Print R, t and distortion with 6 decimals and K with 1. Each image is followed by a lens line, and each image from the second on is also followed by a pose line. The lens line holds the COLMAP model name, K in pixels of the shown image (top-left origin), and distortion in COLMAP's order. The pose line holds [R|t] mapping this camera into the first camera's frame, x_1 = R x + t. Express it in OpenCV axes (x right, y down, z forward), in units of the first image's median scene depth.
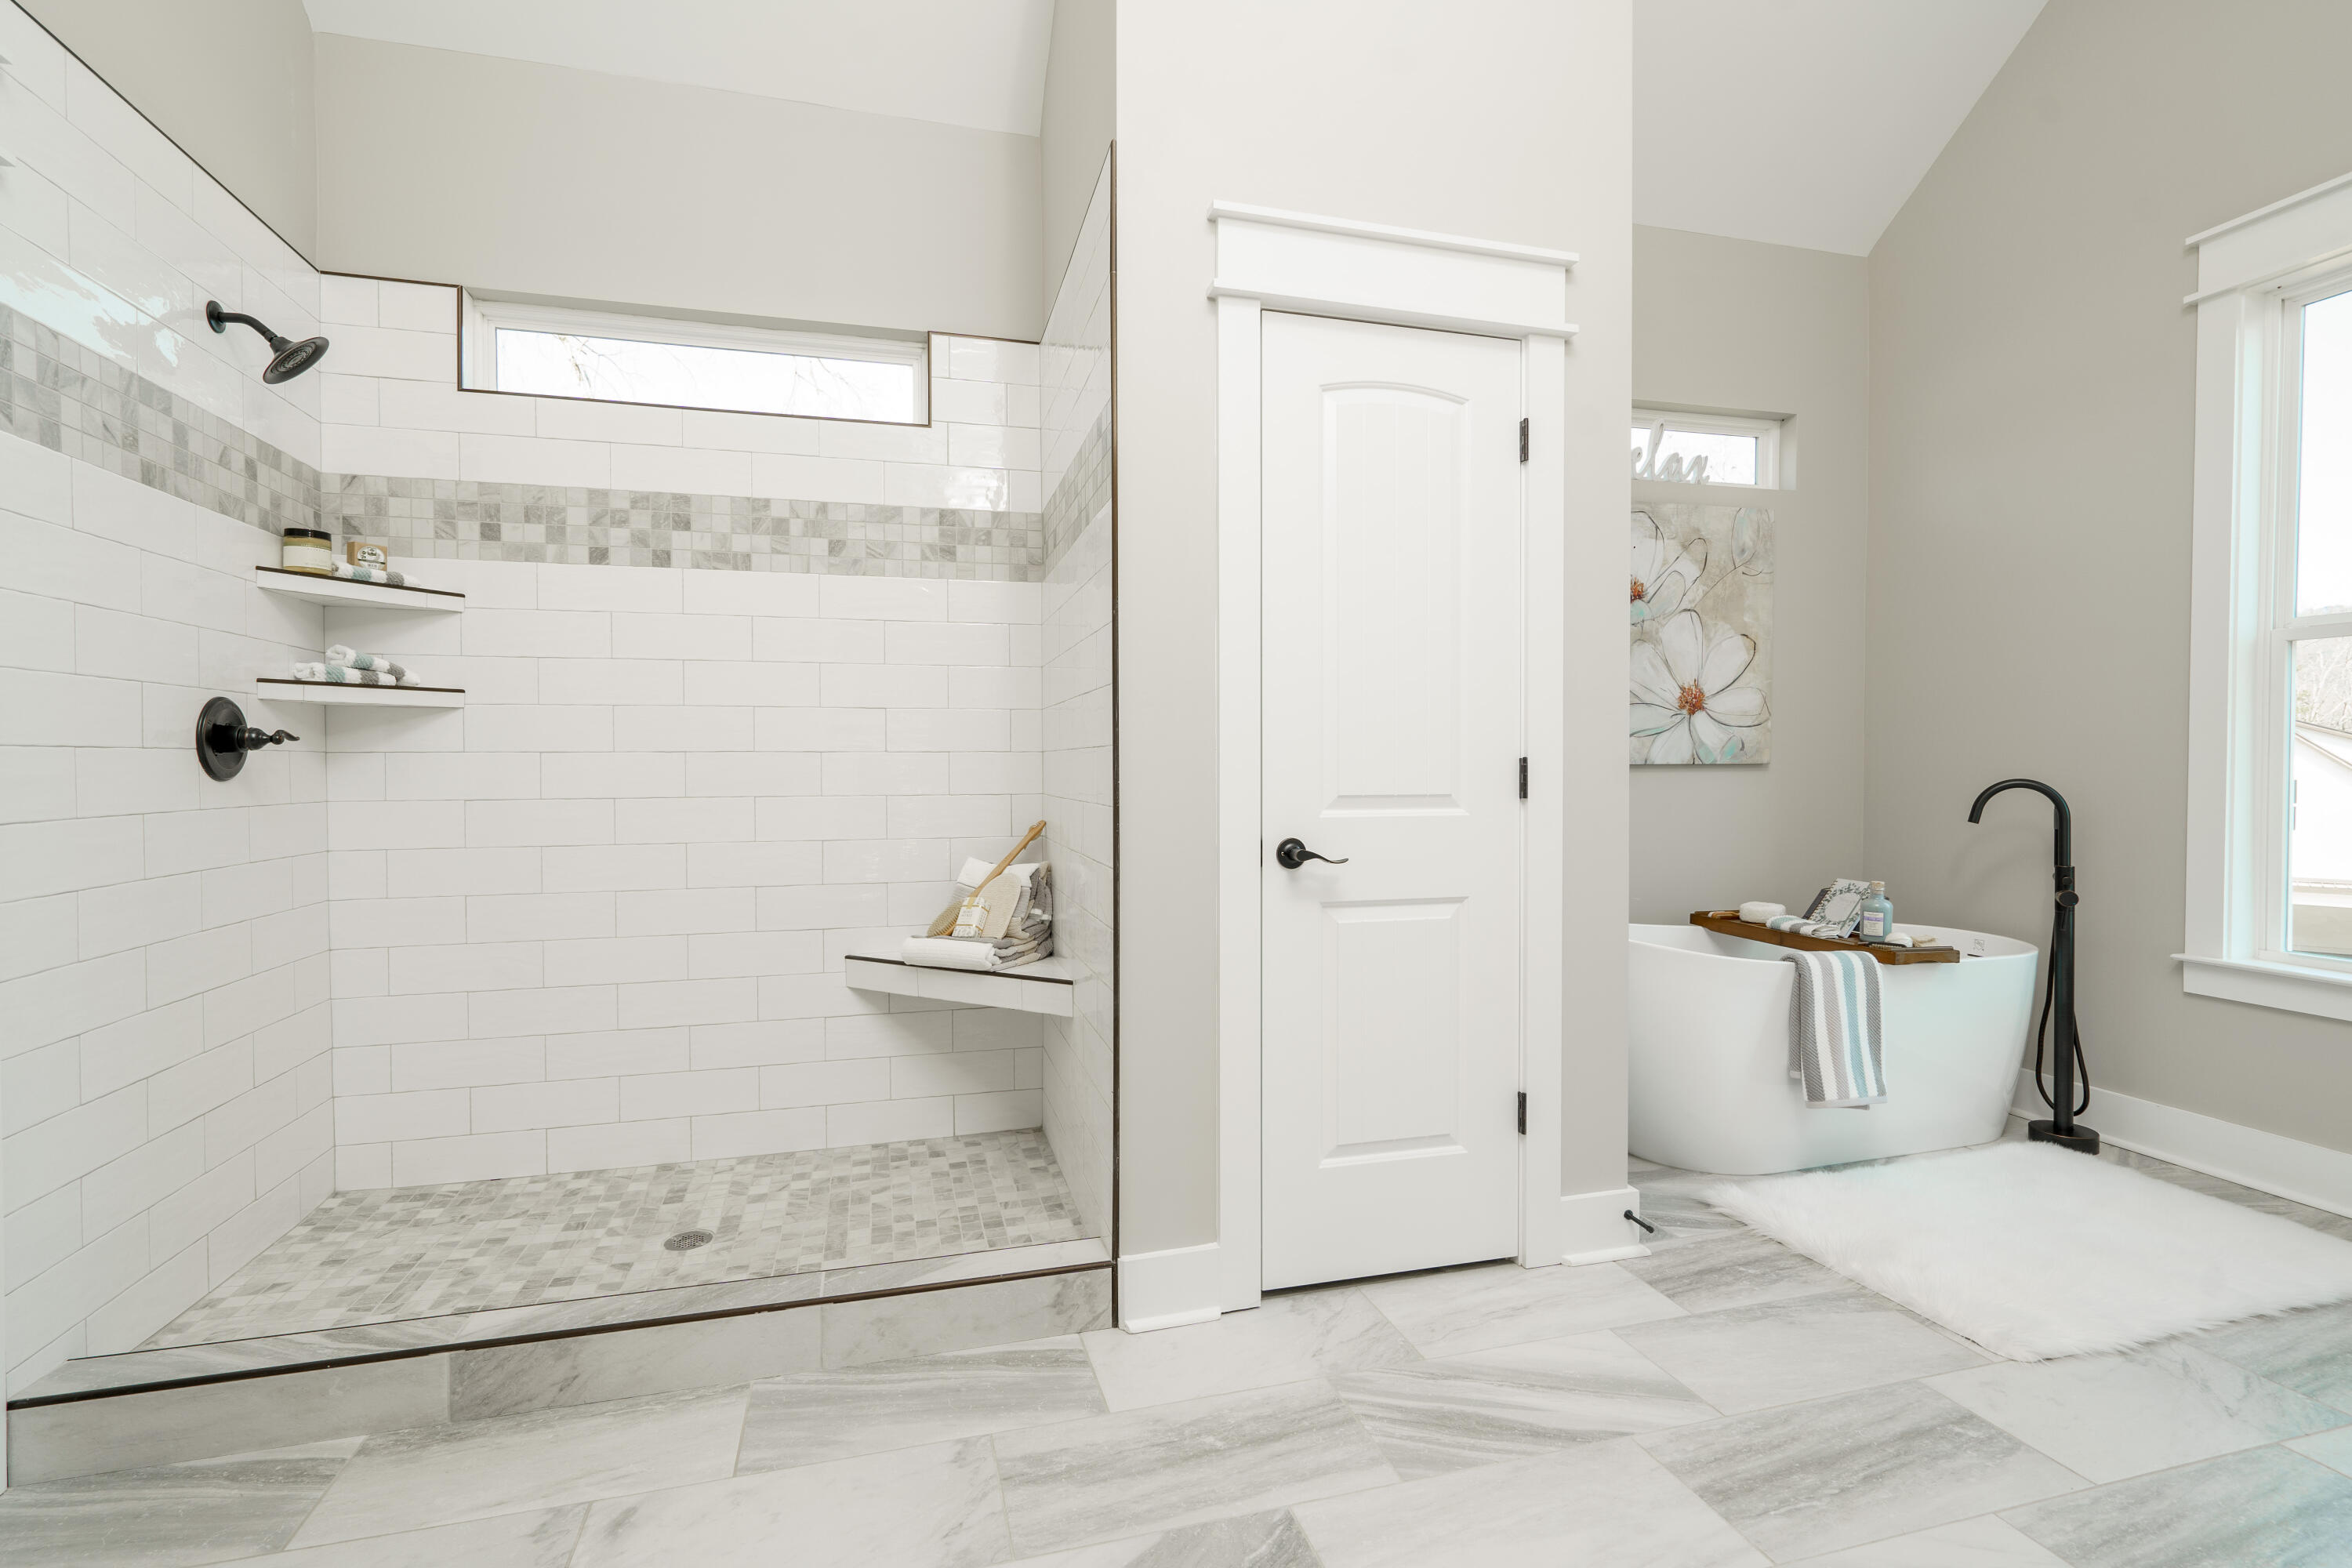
lens RADIAL K [[1082.6, 0, 1165.3], [0, 1082.6, 788.9], [0, 0, 1]] dist [-0.000615, 0.001803]
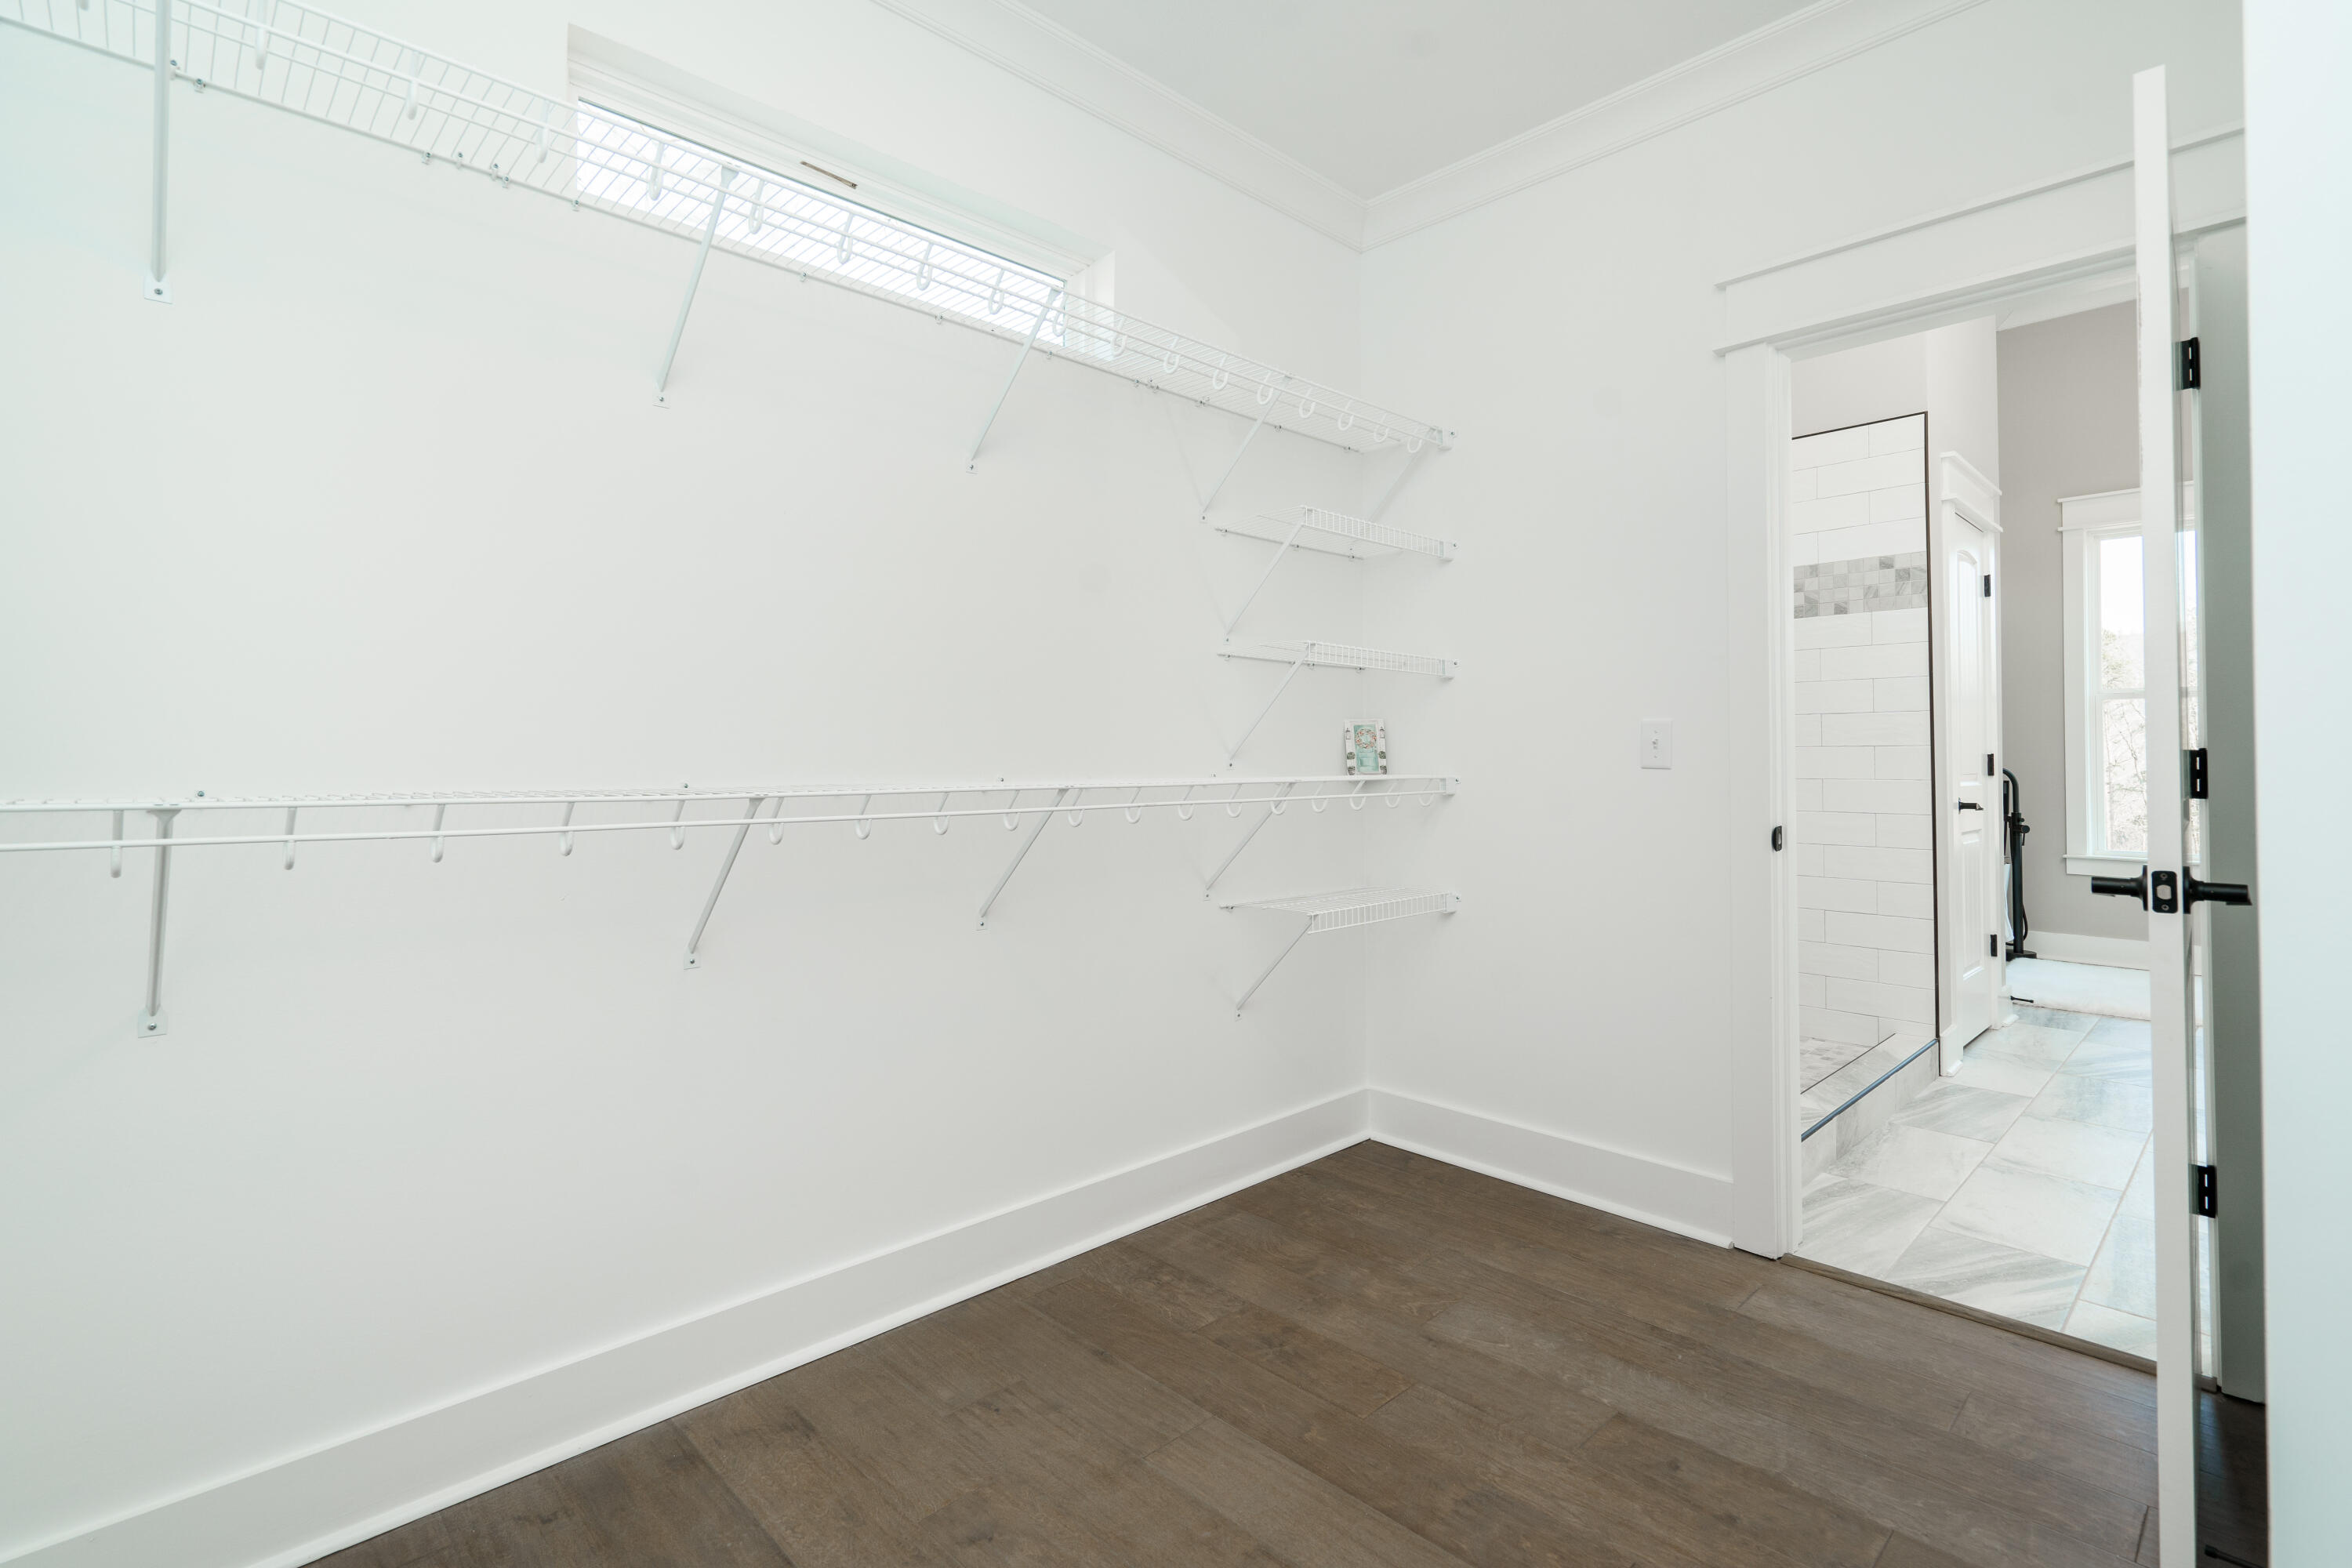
lens RADIAL K [[1082.6, 0, 1178.4], [0, 1082.6, 770.7], [0, 0, 1]] dist [-0.000615, 0.001803]
pose [[0.880621, -0.007172, 0.473768, -1.572718], [0.020431, 0.999530, -0.022846, 0.011566], [-0.473382, 0.029798, 0.880353, 0.013424]]
